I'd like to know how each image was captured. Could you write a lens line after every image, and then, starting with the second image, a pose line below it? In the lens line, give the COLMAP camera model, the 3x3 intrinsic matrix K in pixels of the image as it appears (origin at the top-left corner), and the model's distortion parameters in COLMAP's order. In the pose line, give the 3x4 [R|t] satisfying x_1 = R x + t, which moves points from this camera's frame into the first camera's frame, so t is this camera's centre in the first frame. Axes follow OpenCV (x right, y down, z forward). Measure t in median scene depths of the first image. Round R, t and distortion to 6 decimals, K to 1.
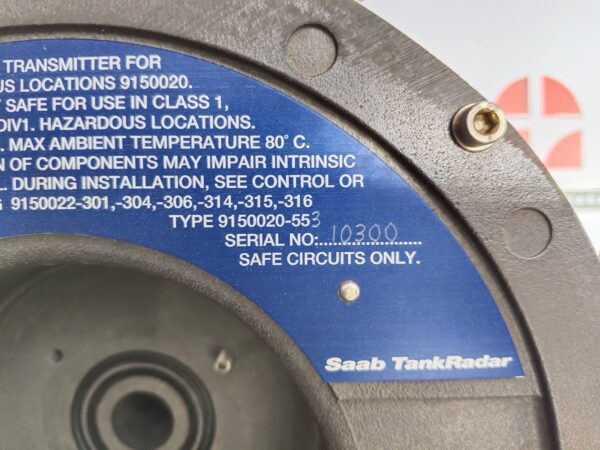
lens RADIAL K [[467.0, 0, 297.0], [0, 467.0, 224.2], [0, 0, 1]] dist [-0.005400, -0.067298]
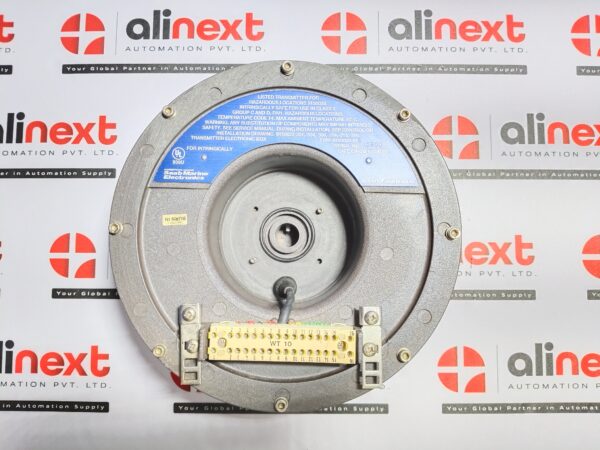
lens RADIAL K [[428.7, 0, 300.0], [0, 428.7, 225.0], [0, 0, 1]] dist [0.001835, 0.000889]
pose [[0.999423, 0.021729, -0.026095, -0.326227], [-0.024409, 0.993935, -0.107222, 1.024226], [0.023607, 0.107798, 0.993893, -2.280333]]
